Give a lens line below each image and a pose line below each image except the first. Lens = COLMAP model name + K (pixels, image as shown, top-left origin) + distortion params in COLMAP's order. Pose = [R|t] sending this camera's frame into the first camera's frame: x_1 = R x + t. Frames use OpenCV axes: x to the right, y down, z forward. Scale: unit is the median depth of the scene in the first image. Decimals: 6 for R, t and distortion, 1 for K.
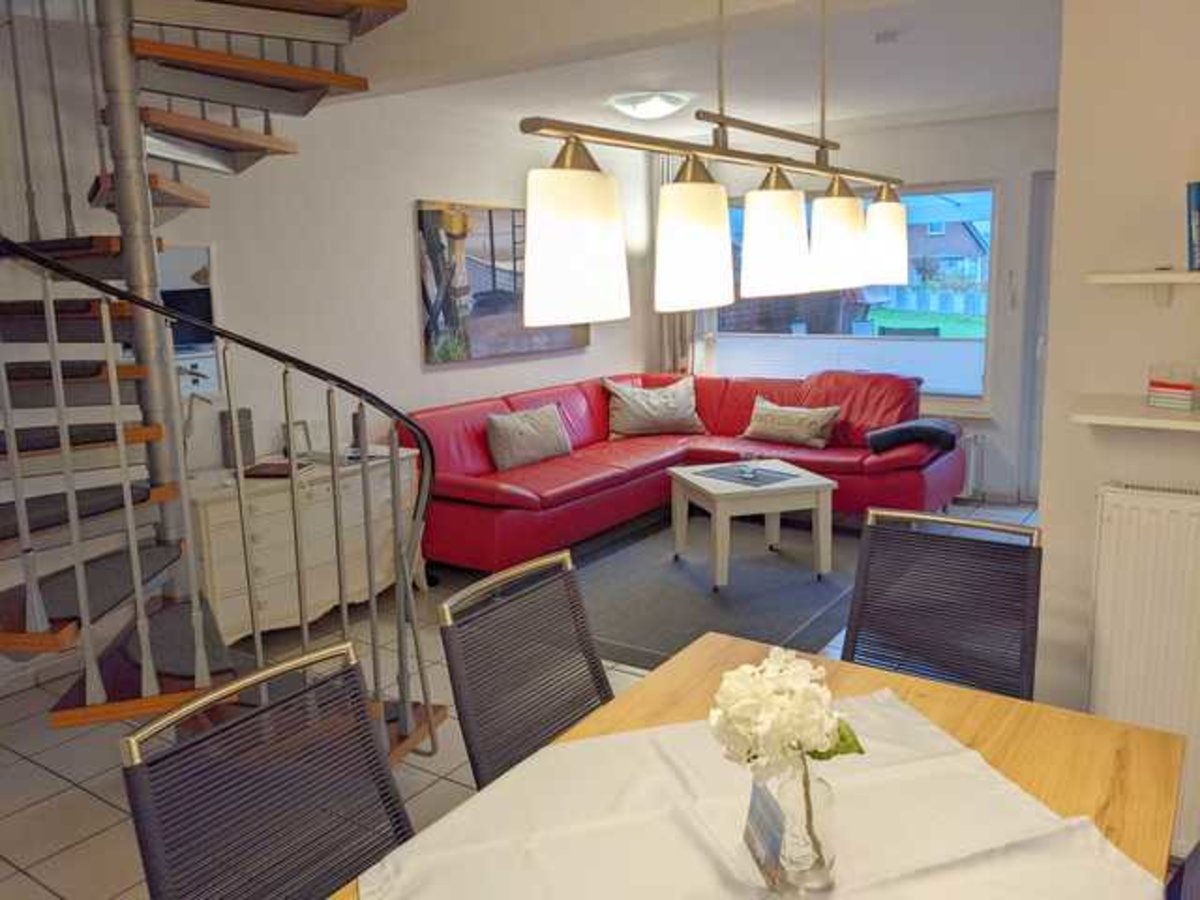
lens RADIAL K [[950.3, 0, 599.0], [0, 950.3, 451.9], [0, 0, 1]] dist [0.030895, -0.041521]
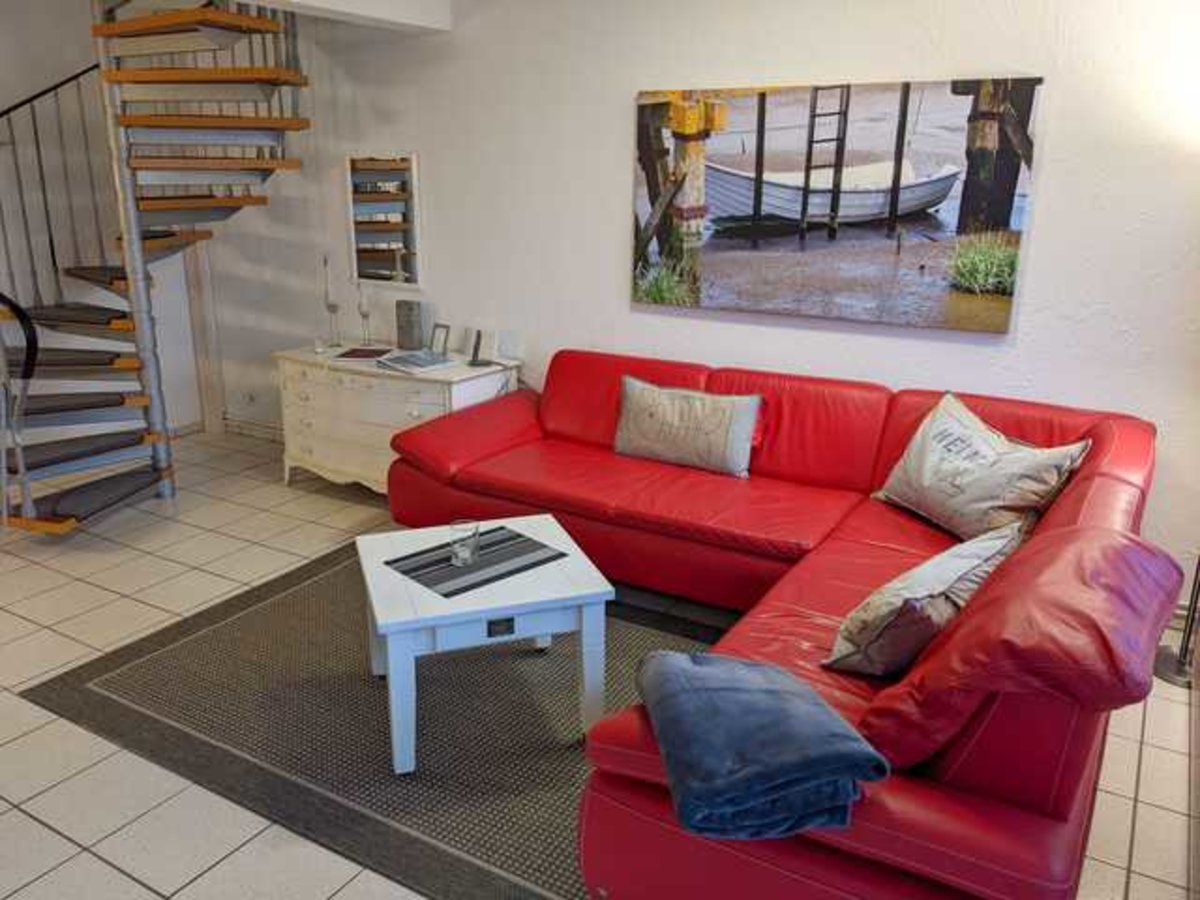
lens RADIAL K [[950.3, 0, 597.6], [0, 950.3, 445.1], [0, 0, 1]] dist [0.030895, -0.041521]
pose [[0.036641, 0.298734, -0.953633, 0.612763], [-0.183843, 0.940002, 0.287401, -0.198788], [0.982273, 0.164788, 0.089363, 0.893786]]
